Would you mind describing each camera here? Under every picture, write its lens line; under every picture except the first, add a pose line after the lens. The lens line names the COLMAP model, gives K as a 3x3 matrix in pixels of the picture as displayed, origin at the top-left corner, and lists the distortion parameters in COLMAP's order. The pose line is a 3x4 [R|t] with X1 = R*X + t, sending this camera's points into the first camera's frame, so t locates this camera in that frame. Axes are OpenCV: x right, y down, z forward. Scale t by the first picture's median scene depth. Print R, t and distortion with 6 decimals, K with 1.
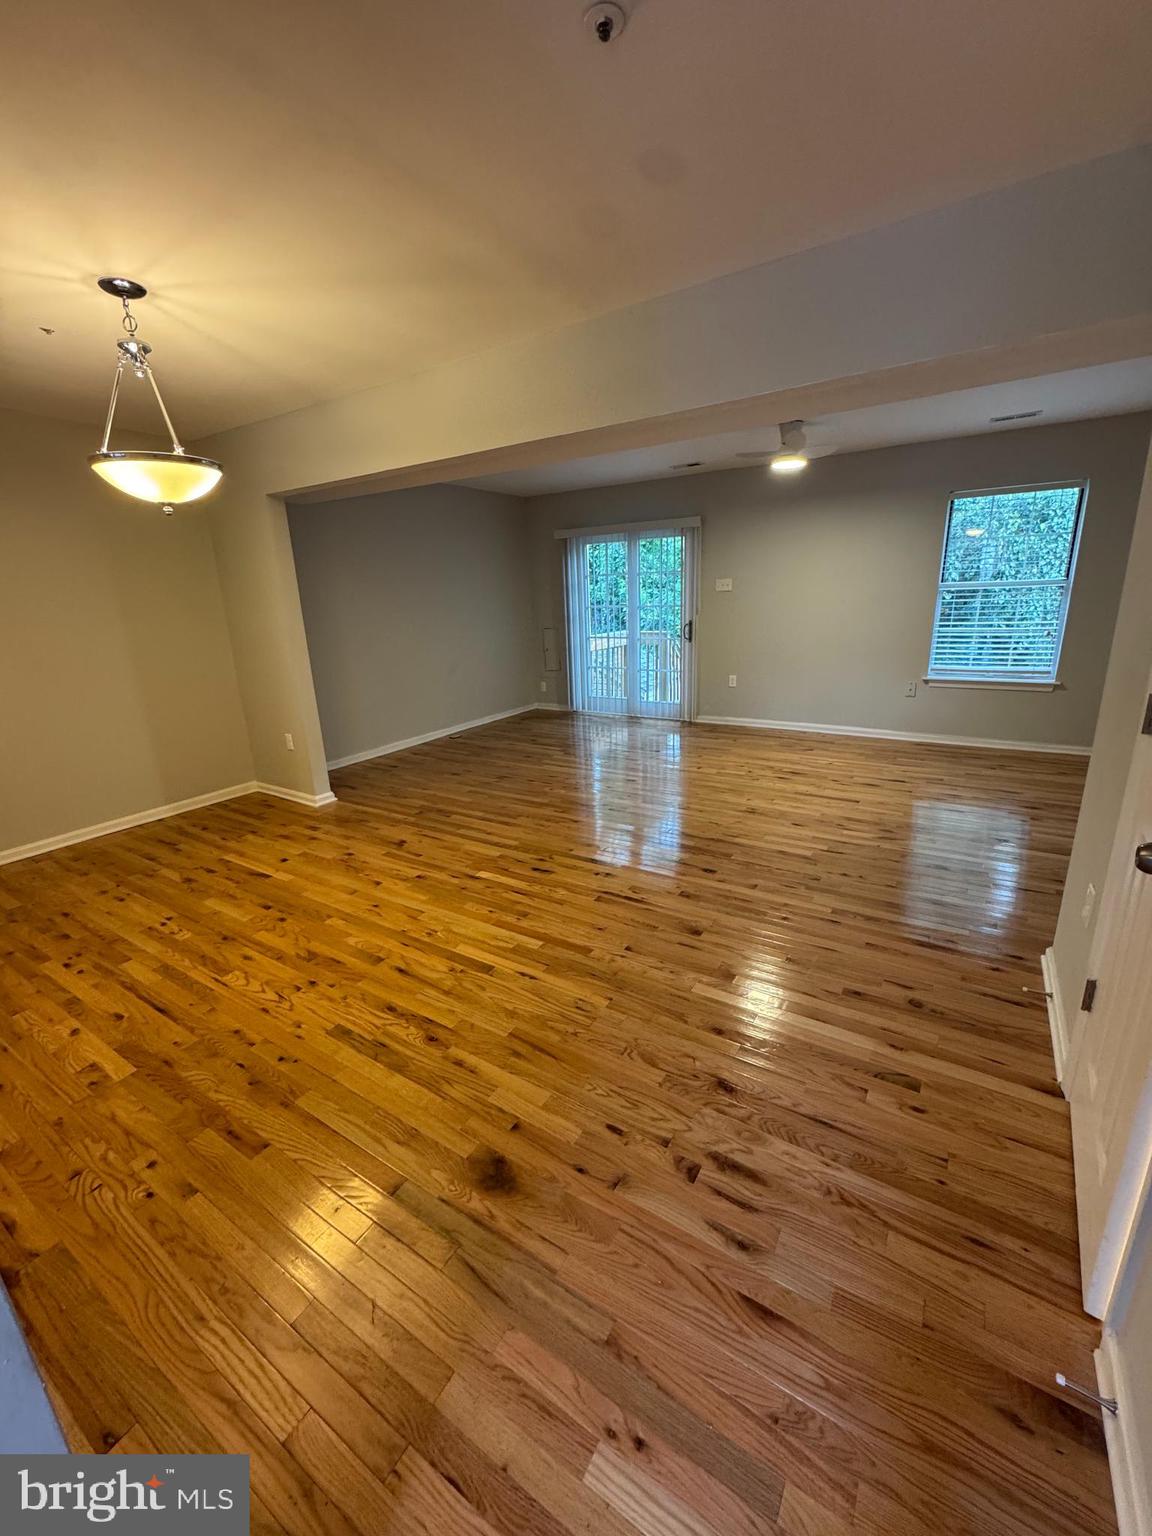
lens RADIAL K [[612.1, 0, 576.0], [0, 612.1, 768.0], [0, 0, 1]] dist [-0.003965, 0.000029]
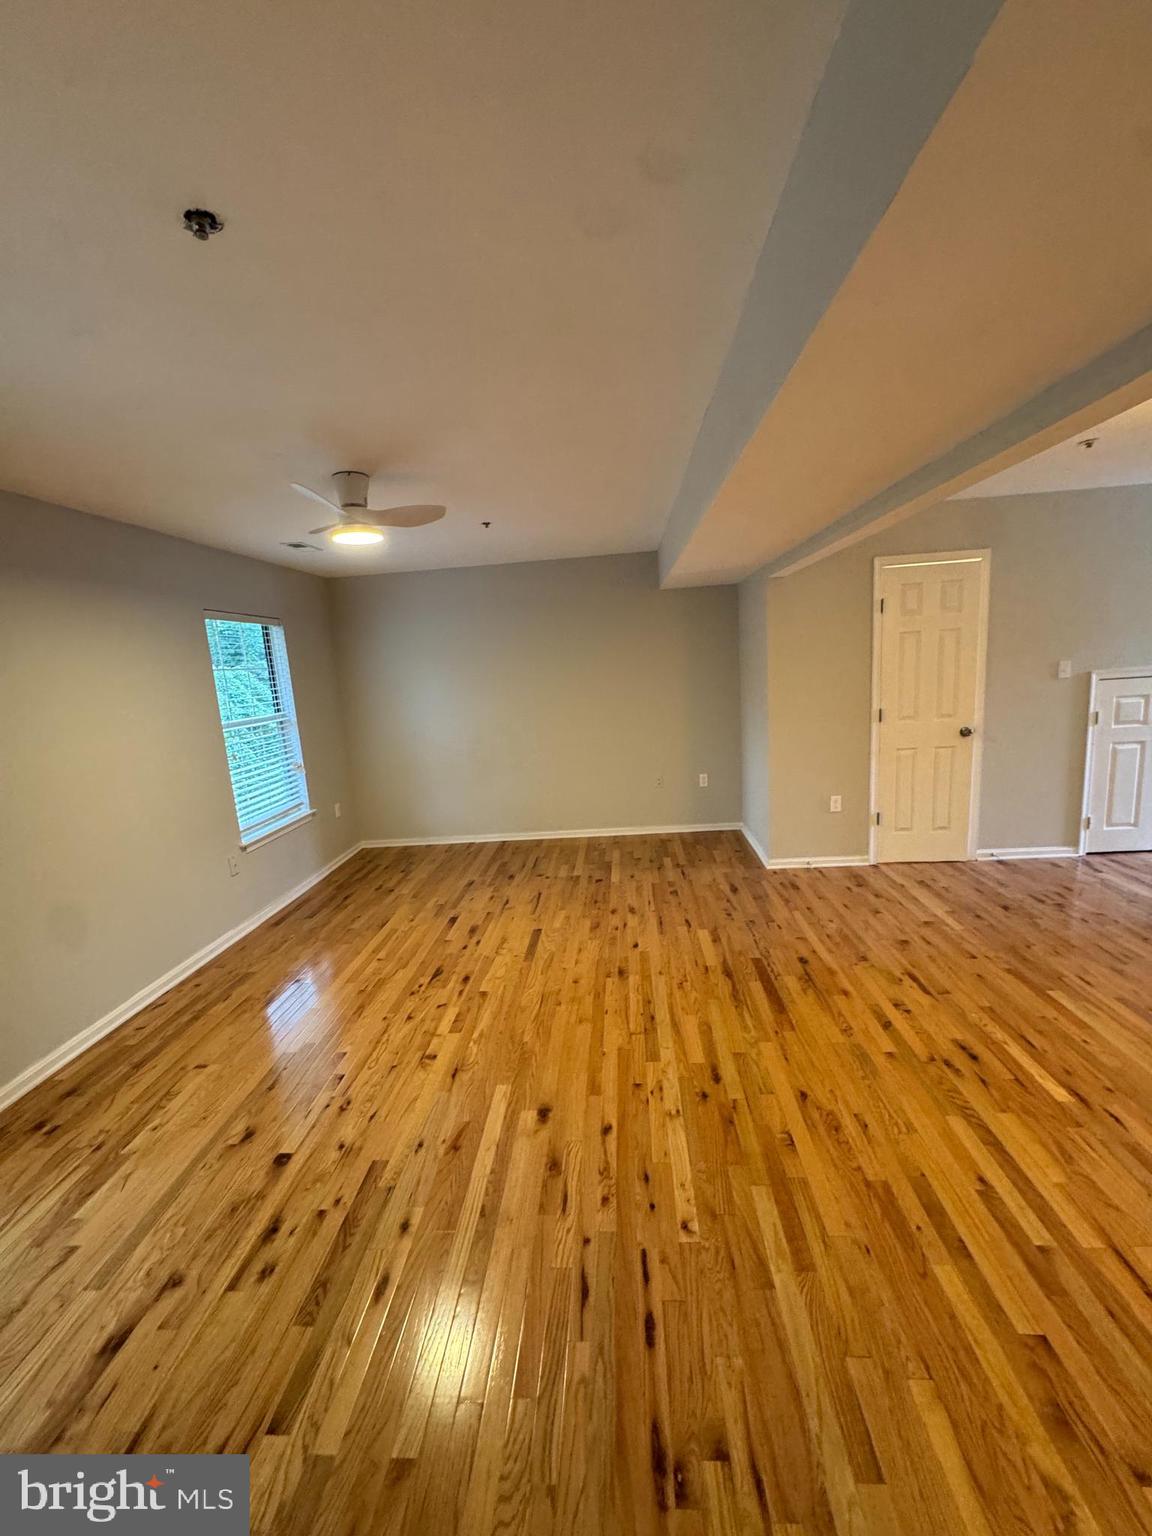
lens RADIAL K [[612.1, 0, 576.0], [0, 612.1, 768.0], [0, 0, 1]] dist [-0.003965, 0.000029]
pose [[-0.473002, -0.080294, 0.877395, -0.441581], [0.323701, 0.910356, 0.257818, -0.476630], [-0.819443, 0.405962, -0.404609, 1.508441]]
